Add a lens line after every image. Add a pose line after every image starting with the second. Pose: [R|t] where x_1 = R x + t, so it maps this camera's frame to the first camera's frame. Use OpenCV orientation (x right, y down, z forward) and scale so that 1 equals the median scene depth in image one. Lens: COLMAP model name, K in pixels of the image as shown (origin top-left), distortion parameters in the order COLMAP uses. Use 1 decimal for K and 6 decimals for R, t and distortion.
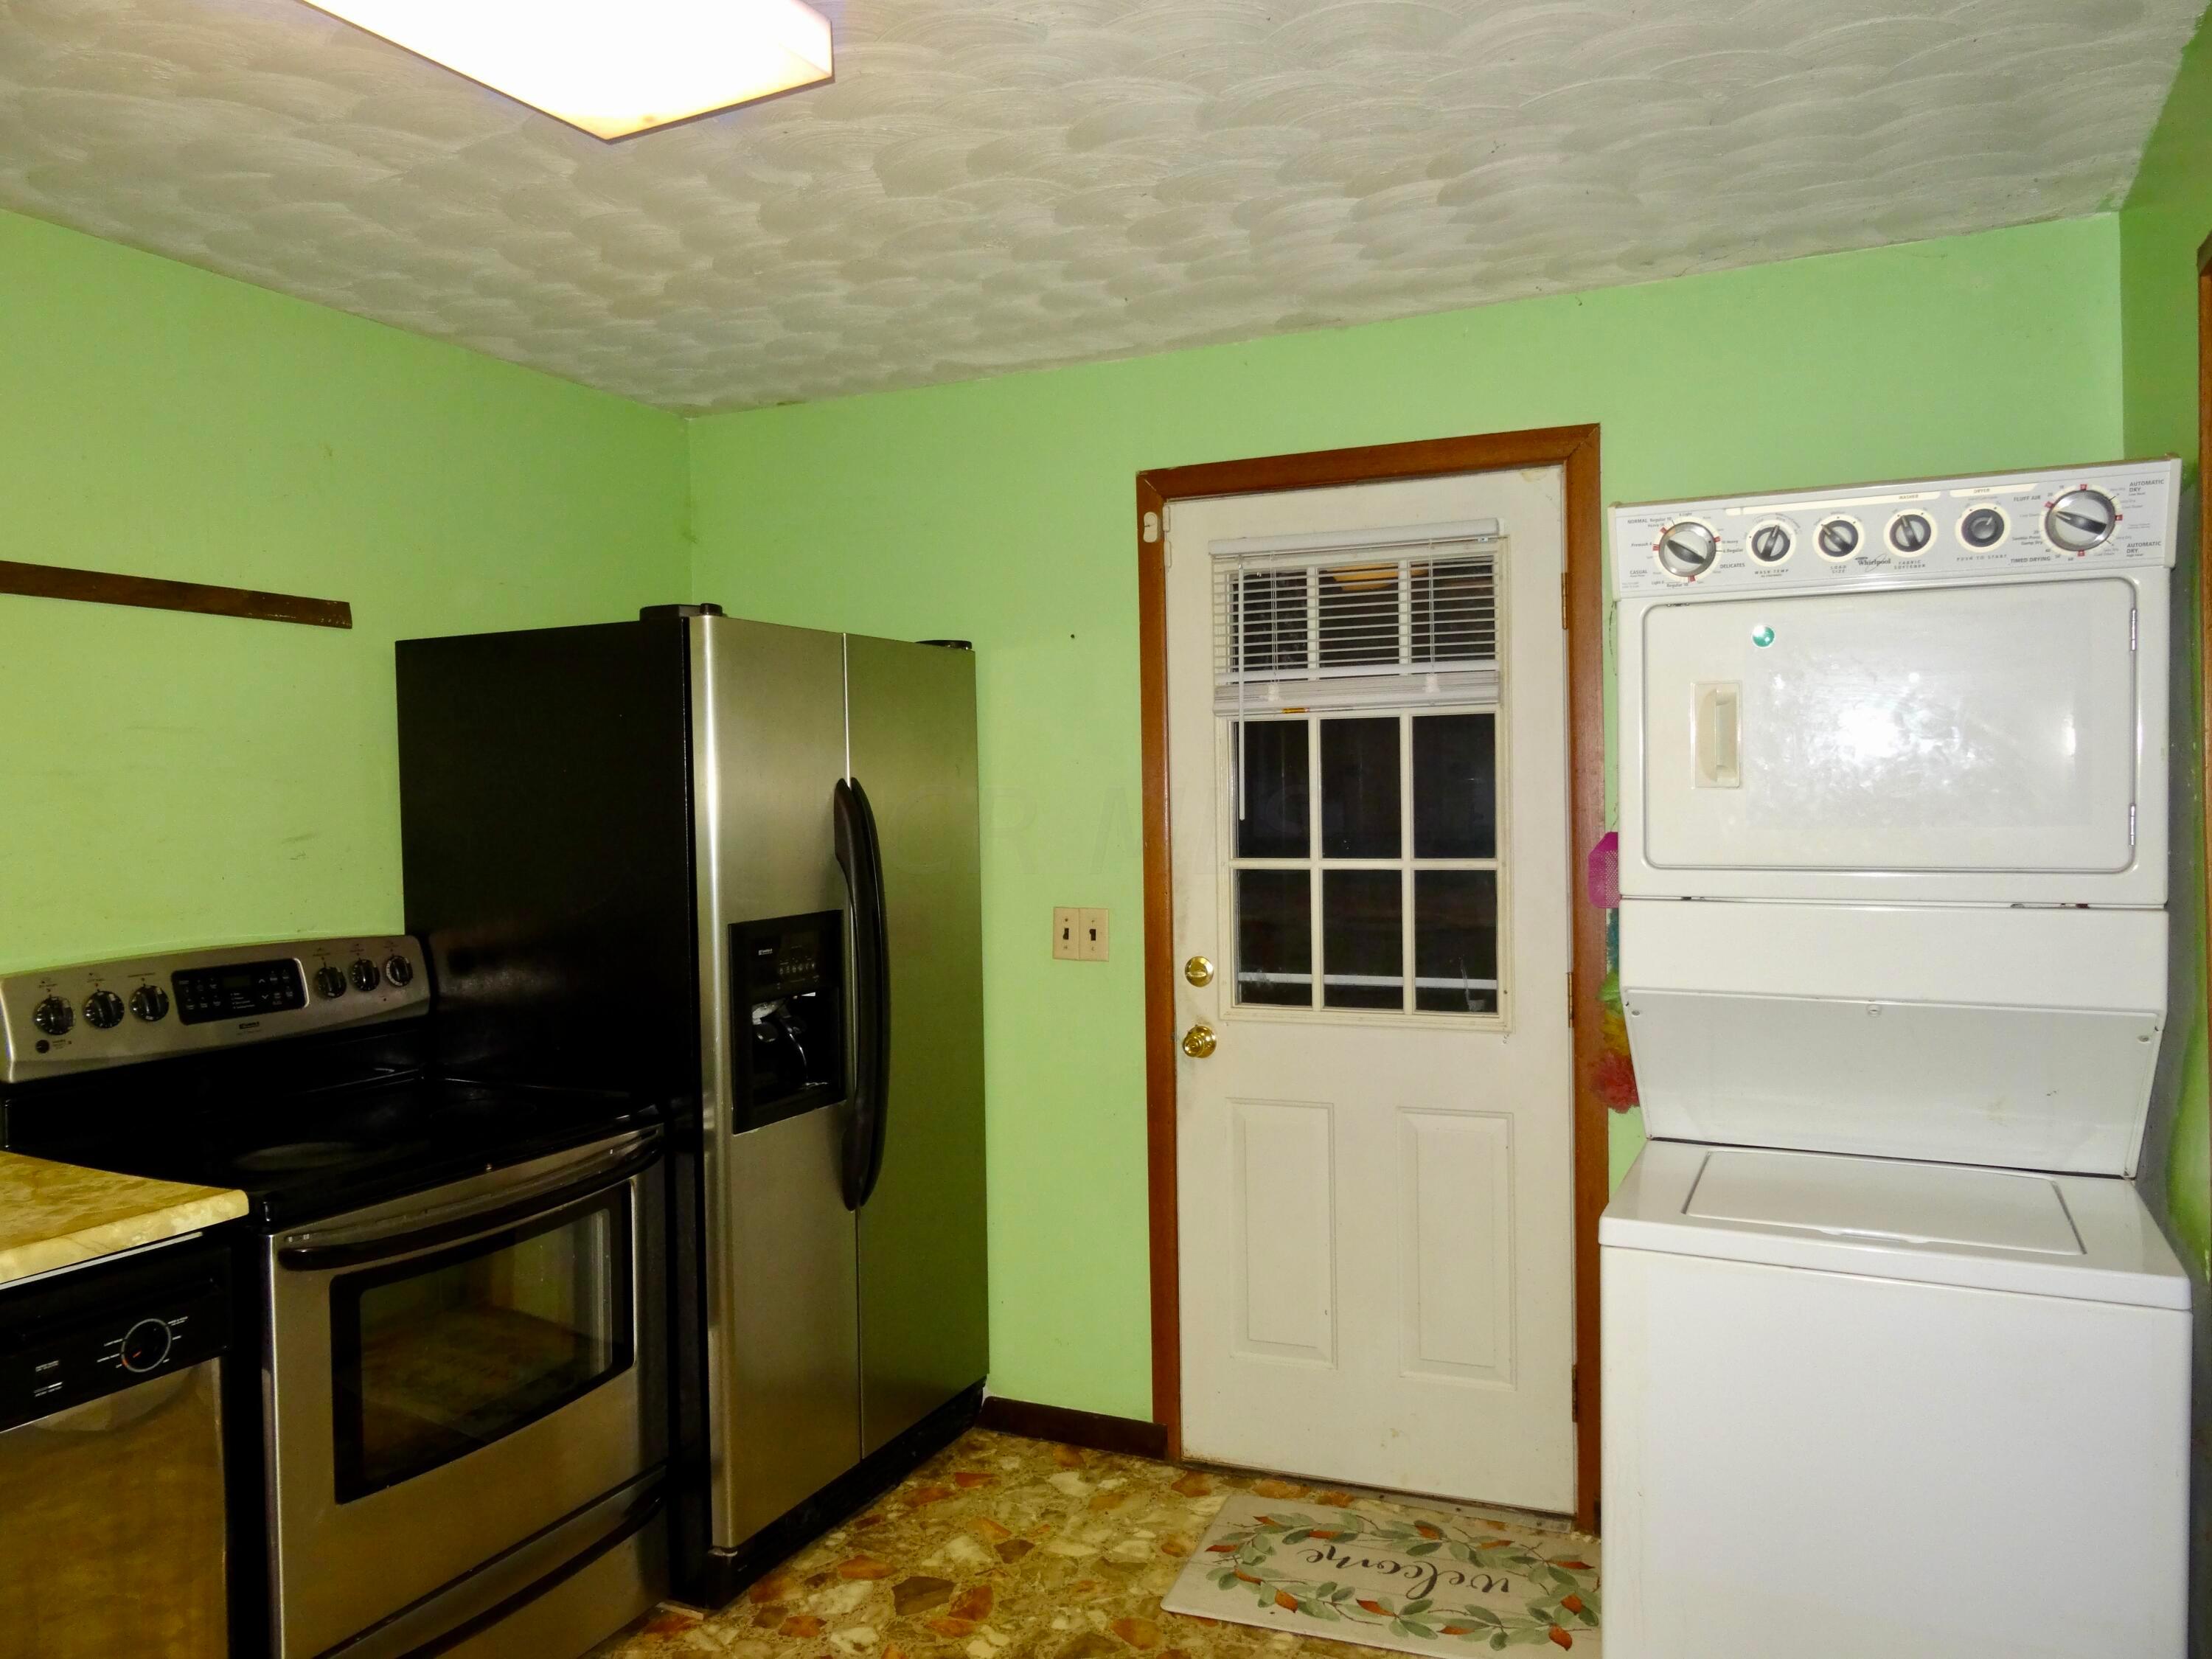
lens RADIAL K [[1591.1, 0, 1106.0], [0, 1591.1, 829.5], [0, 0, 1]] dist [-0.003016, -0.002069]
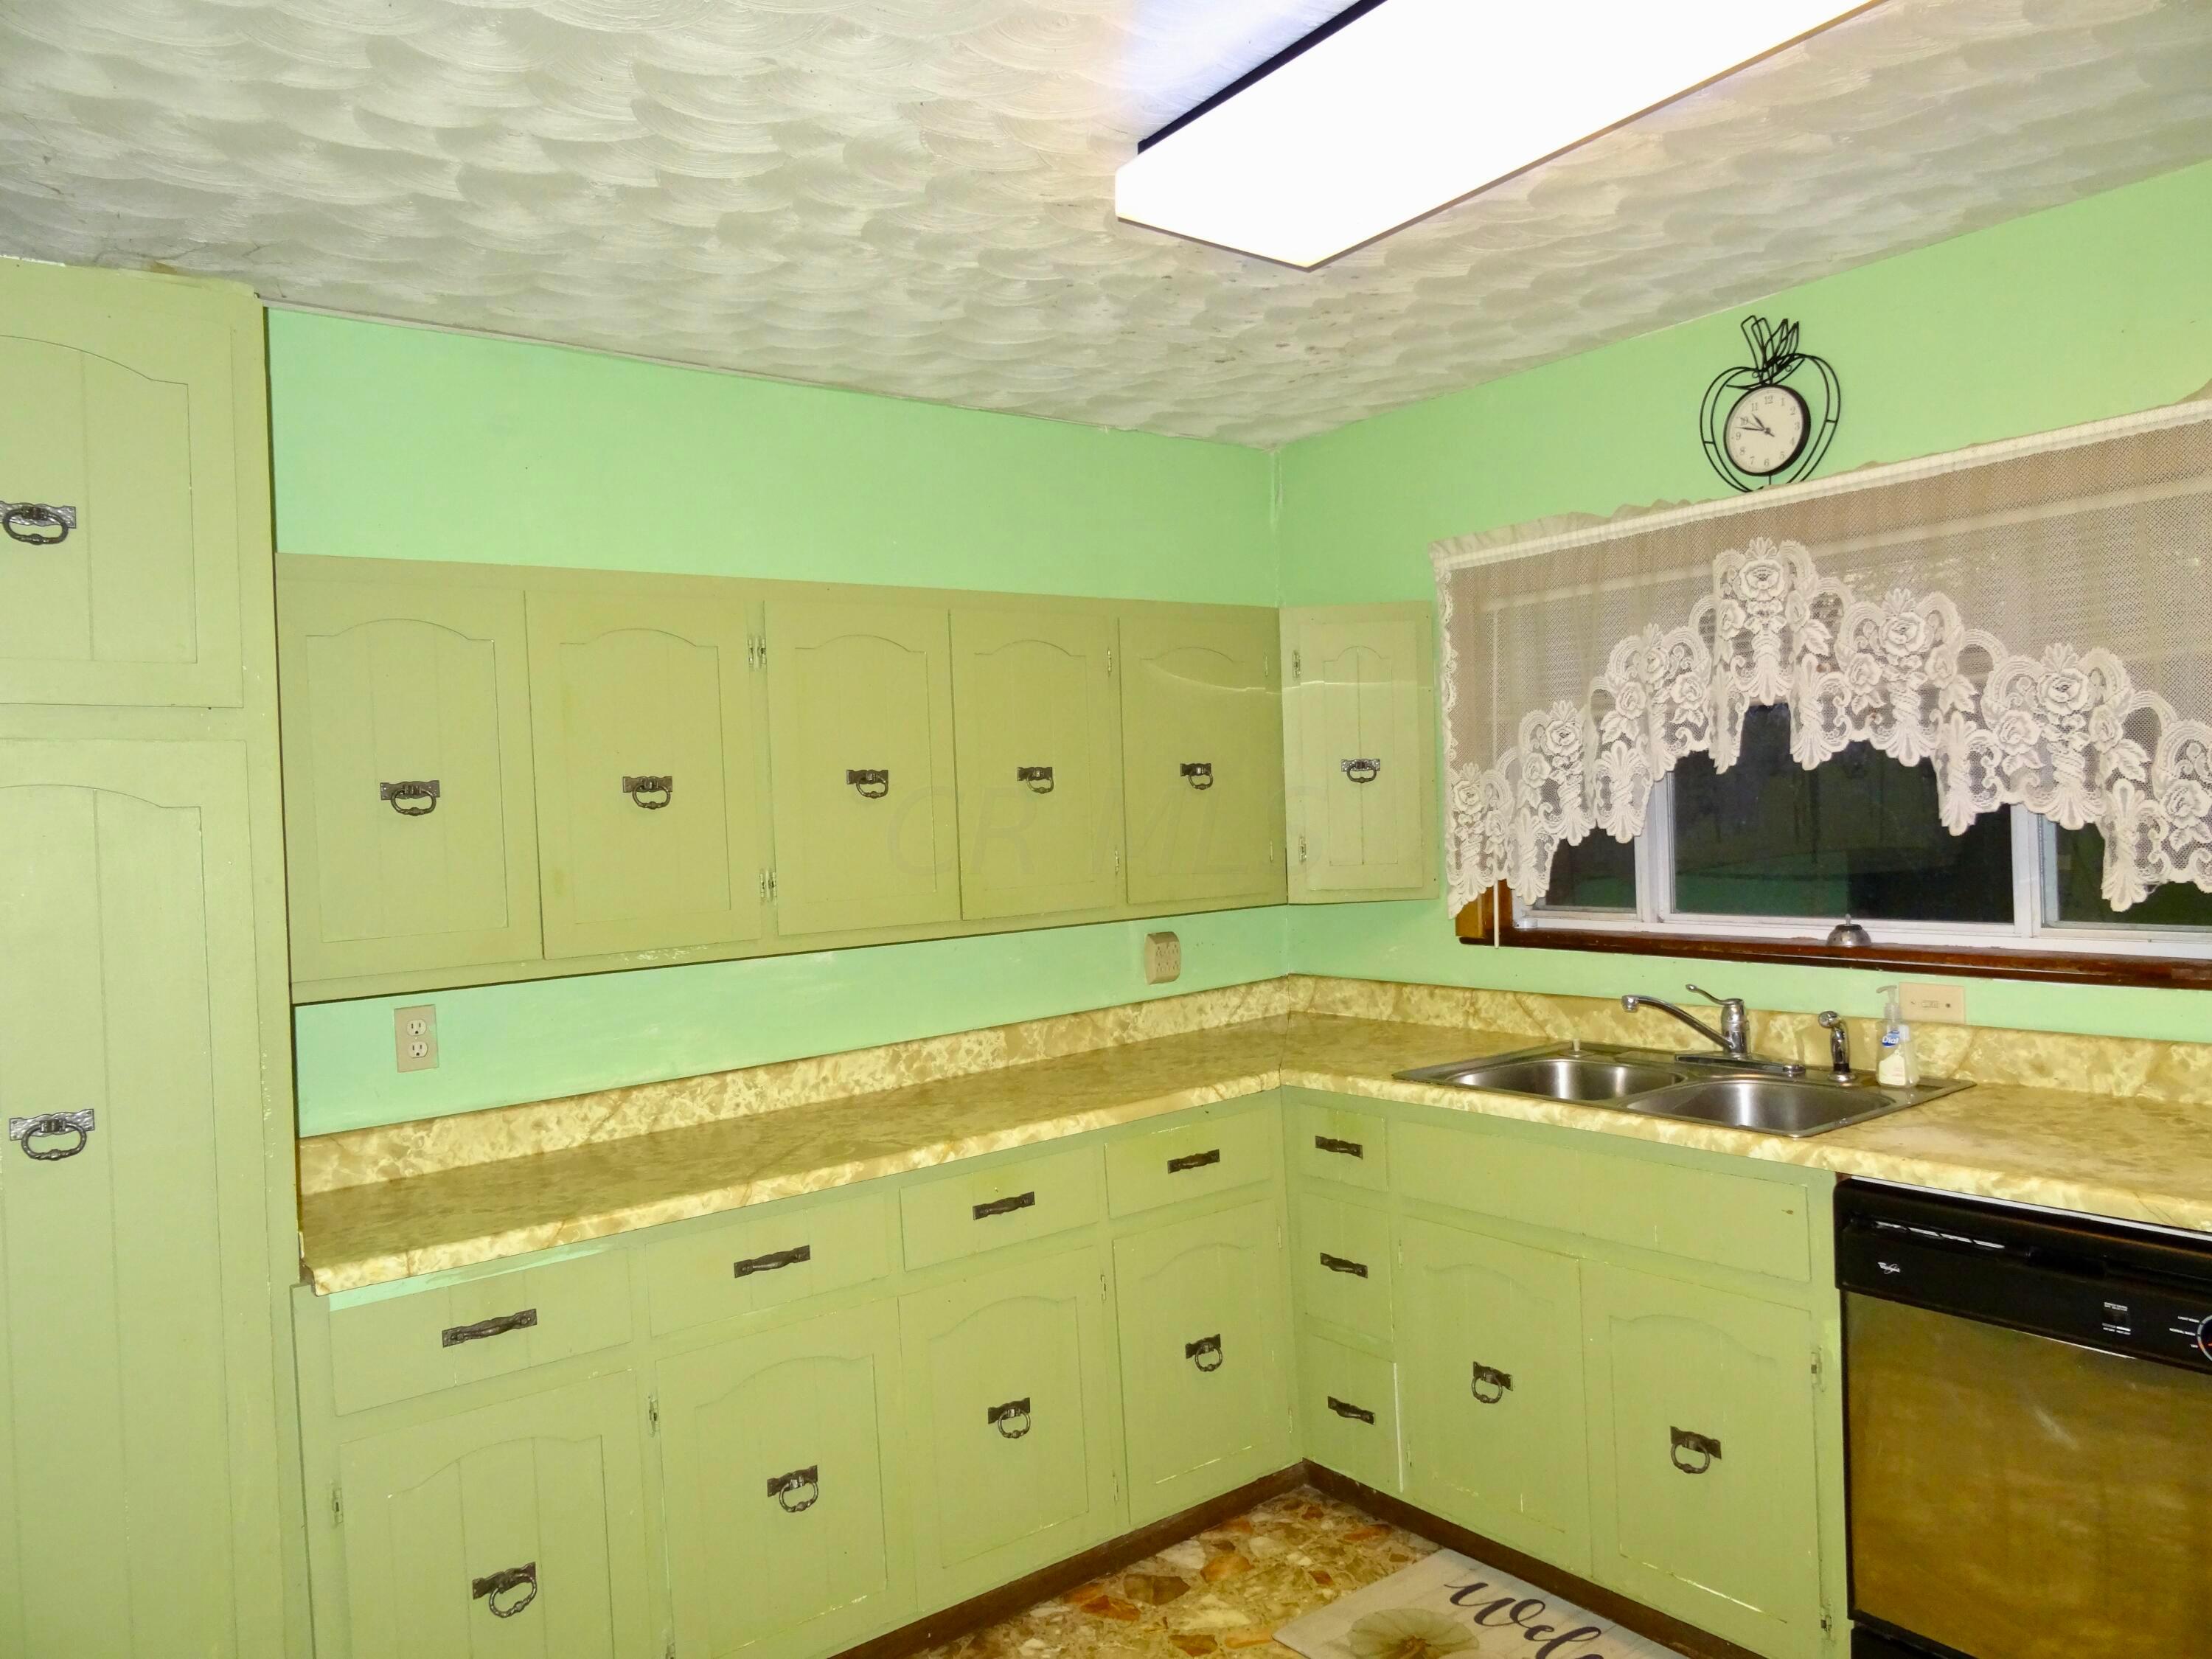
lens RADIAL K [[1591.1, 0, 1106.0], [0, 1591.1, 829.5], [0, 0, 1]] dist [-0.003016, -0.002069]
pose [[-0.436136, 0.074877, -0.896760, 0.739204], [0.039010, 0.997169, 0.064288, -0.076470], [0.899035, -0.006944, -0.437822, 1.332674]]
